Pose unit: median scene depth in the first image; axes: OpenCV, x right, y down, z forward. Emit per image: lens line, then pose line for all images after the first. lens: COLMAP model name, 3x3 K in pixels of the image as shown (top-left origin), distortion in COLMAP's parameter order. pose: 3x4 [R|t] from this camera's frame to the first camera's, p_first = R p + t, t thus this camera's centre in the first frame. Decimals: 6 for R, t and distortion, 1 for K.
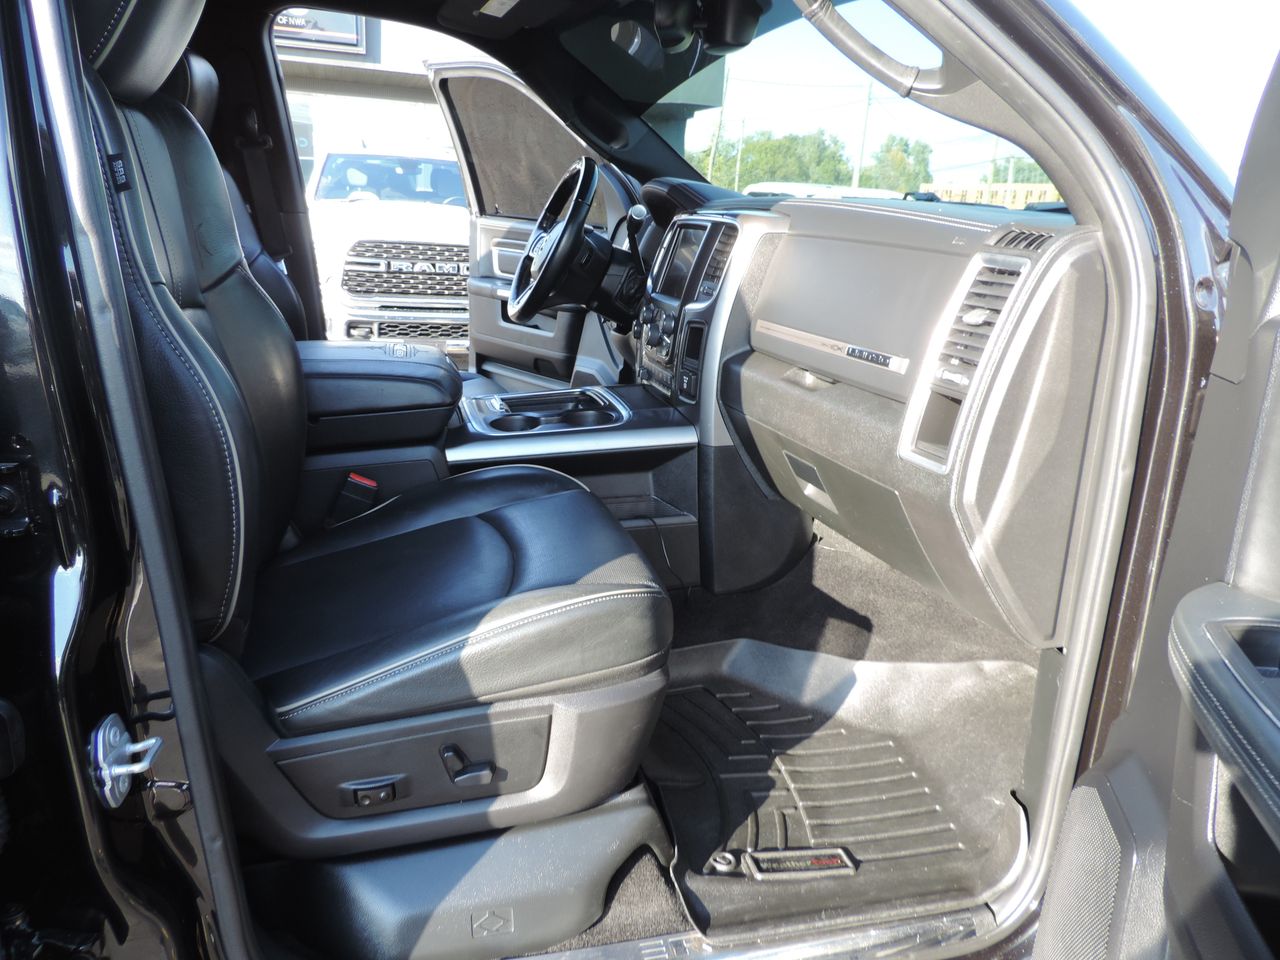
lens RADIAL K [[900.2, 0, 637.7], [0, 900.2, 482.2], [0, 0, 1]] dist [-0.114548, 0.001992]
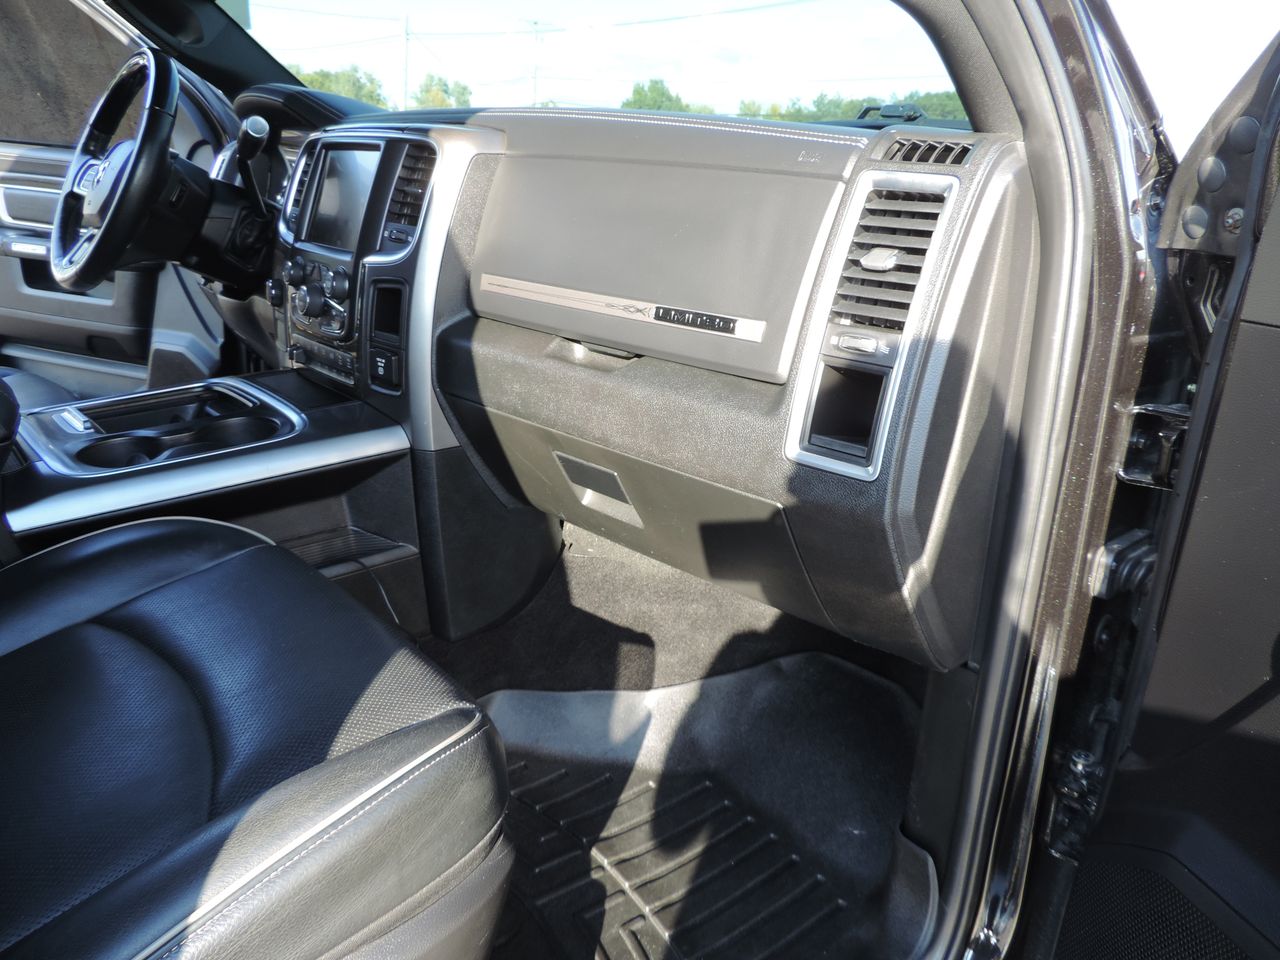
lens RADIAL K [[885.3, 0, 642.0], [0, 885.3, 474.6], [0, 0, 1]] dist [-0.042231, 0.001765]
pose [[0.882675, -0.134256, 0.450400, -0.093083], [0.110878, 0.990766, 0.078035, -0.057645], [-0.456718, -0.018941, 0.889410, 0.279942]]
